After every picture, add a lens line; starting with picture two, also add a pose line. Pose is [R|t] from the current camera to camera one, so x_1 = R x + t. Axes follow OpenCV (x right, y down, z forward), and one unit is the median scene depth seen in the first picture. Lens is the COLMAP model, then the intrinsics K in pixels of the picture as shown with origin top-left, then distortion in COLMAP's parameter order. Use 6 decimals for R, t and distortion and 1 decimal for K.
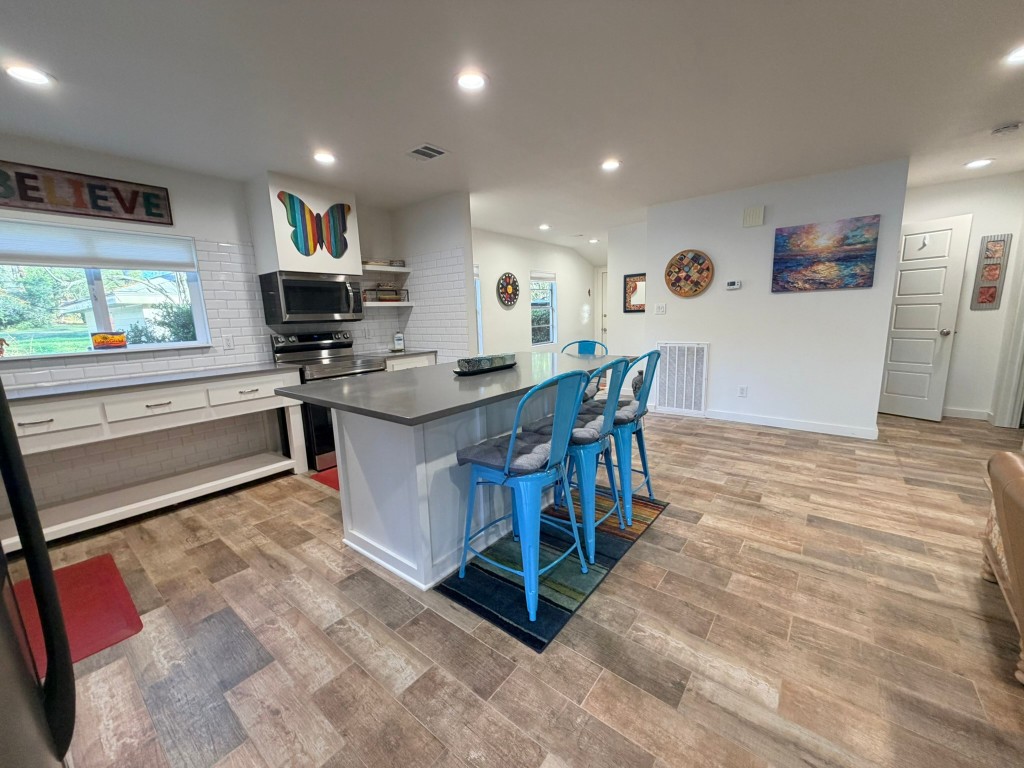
lens RADIAL K [[407.6, 0, 510.9], [0, 407.6, 384.5], [0, 0, 1]] dist [0.003162, 0.000026]
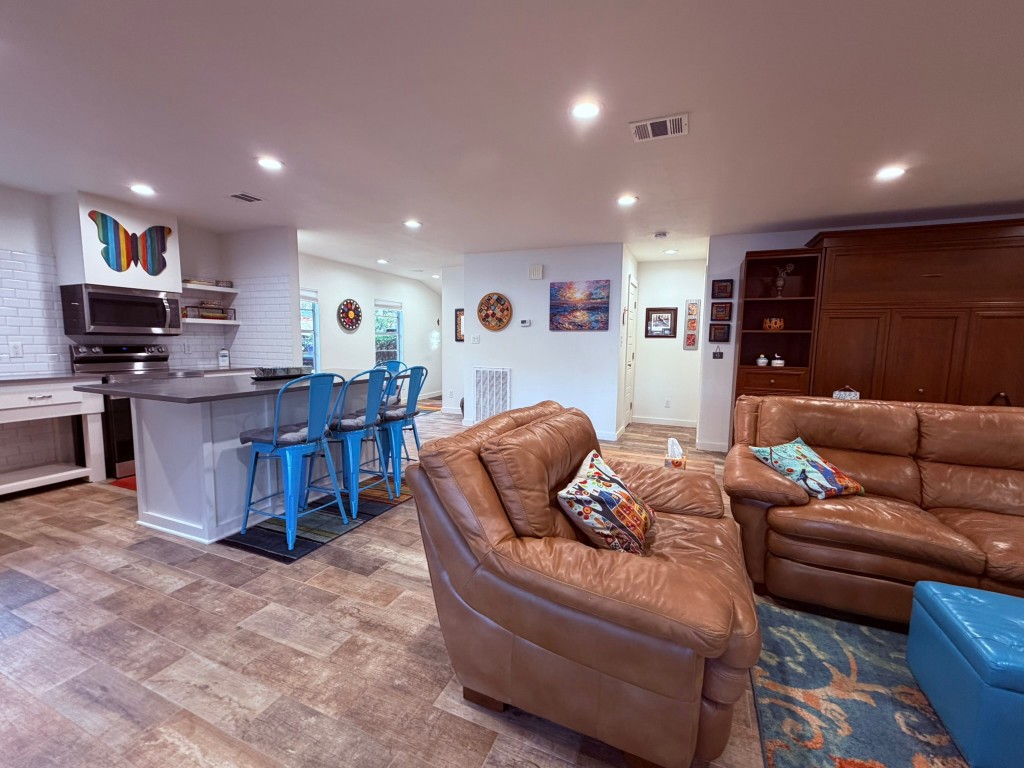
lens RADIAL K [[431.1, 0, 513.5], [0, 431.1, 384.9], [0, 0, 1]] dist [-0.000808, 0.000304]
pose [[0.961399, 0.019097, 0.274496, 0.179273], [0.001385, 0.997240, -0.074230, 0.059387], [-0.275156, 0.071745, 0.958719, -0.323174]]
